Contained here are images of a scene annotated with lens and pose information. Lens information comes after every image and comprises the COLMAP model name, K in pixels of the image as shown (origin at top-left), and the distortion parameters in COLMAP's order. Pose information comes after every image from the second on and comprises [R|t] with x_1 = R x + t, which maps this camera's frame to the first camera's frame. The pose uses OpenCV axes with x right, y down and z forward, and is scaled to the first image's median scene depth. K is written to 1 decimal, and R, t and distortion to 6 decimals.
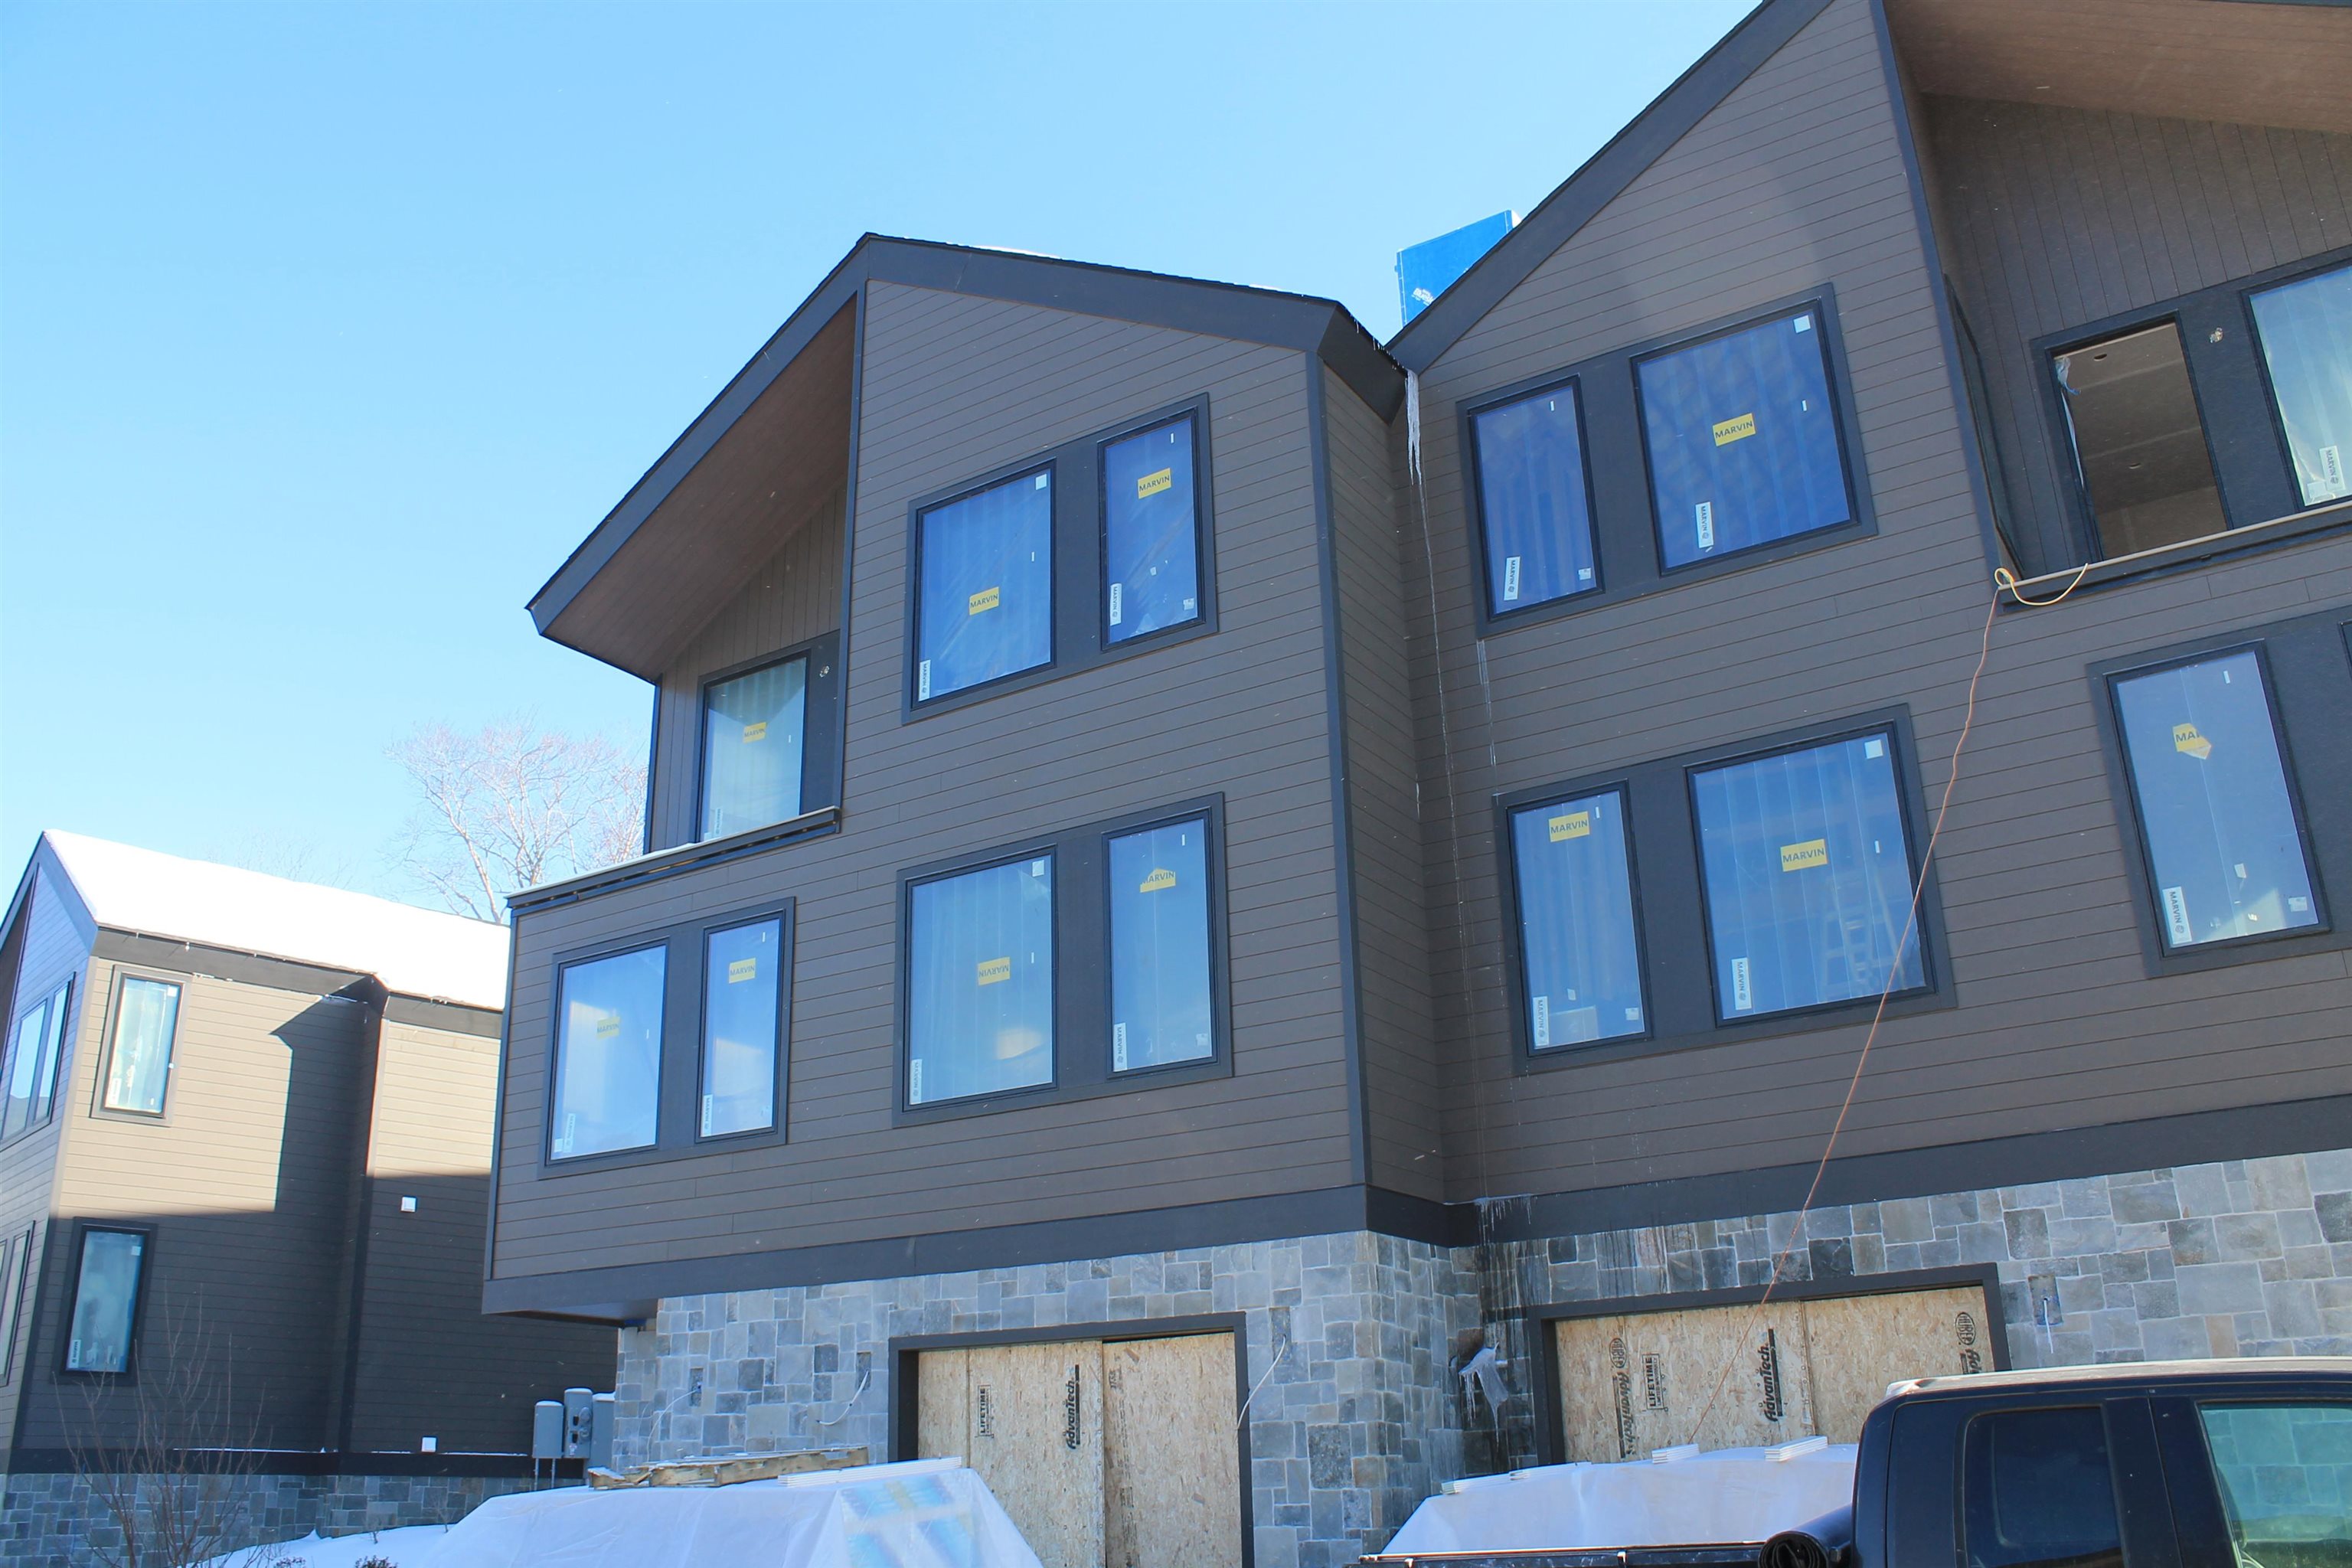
lens RADIAL K [[1967.1, 0, 1176.0], [0, 1967.1, 784.0], [0, 0, 1]] dist [-0.174976, 0.149913]
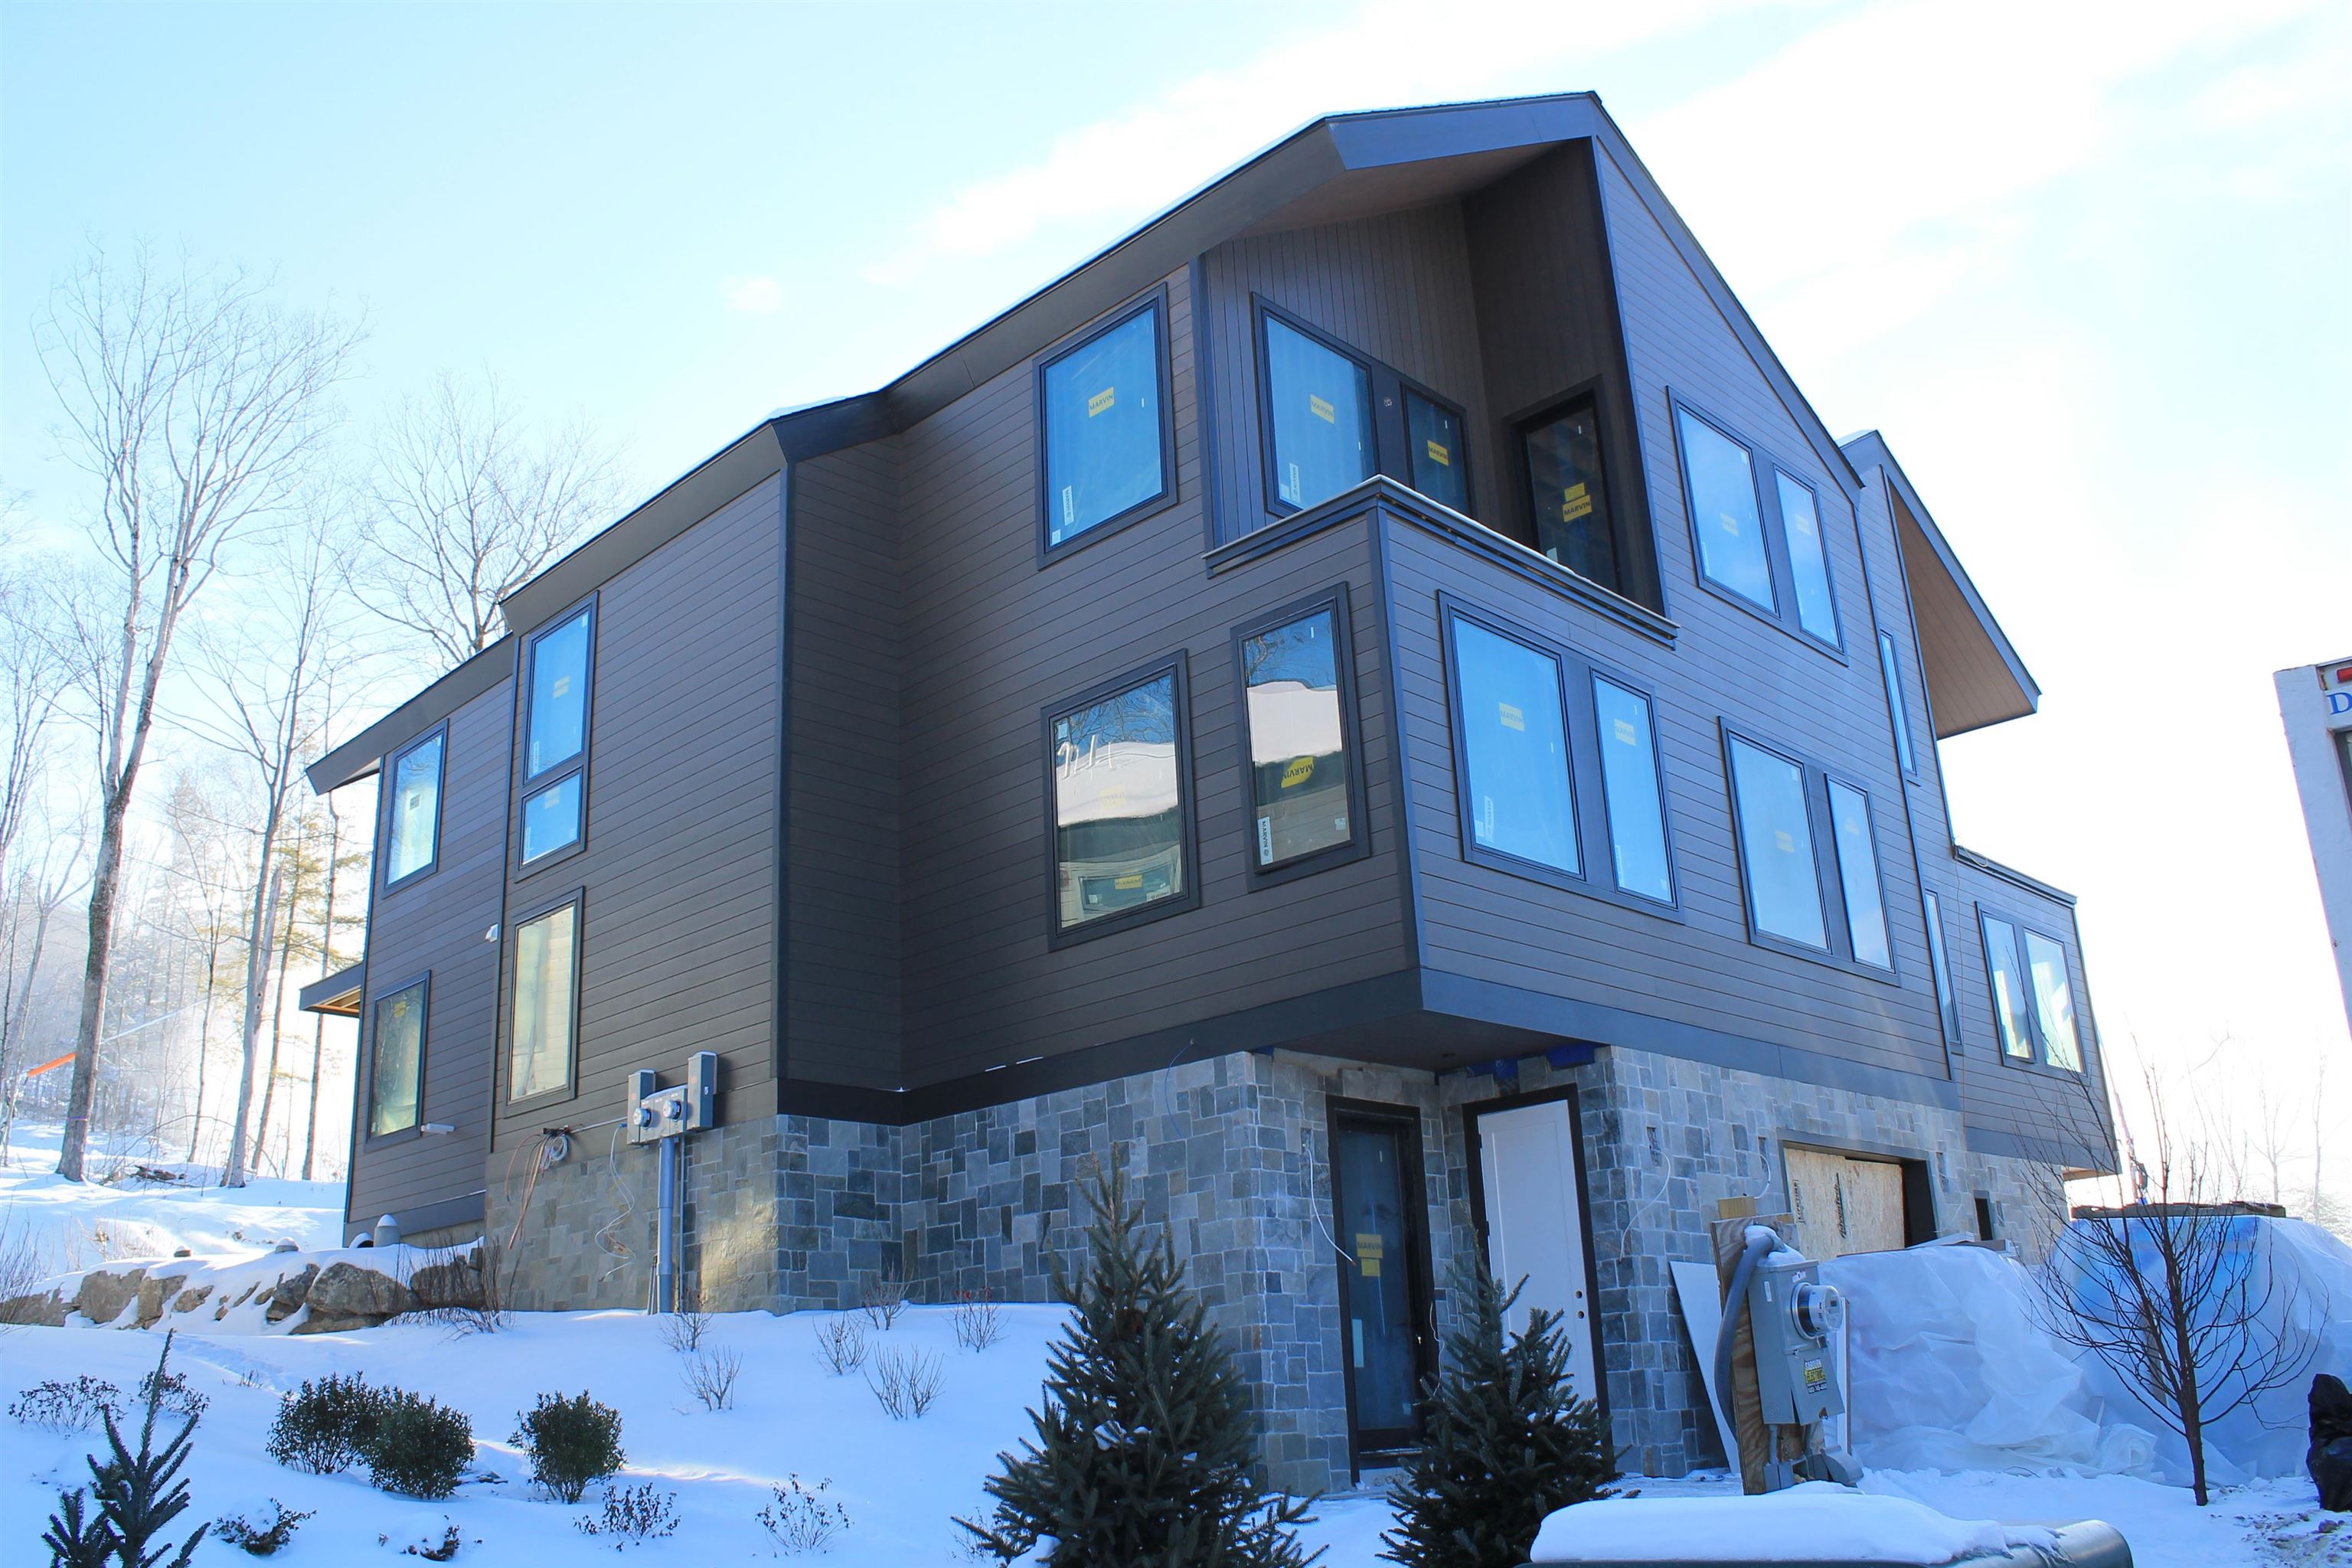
lens RADIAL K [[1967.1, 0, 1176.0], [0, 1967.1, 784.0], [0, 0, 1]] dist [-0.174976, 0.149913]
pose [[0.197452, 0.329943, 0.923120, -1.241556], [-0.298911, 0.917080, -0.263848, 0.476808], [-0.933630, -0.223834, 0.279703, 1.006442]]
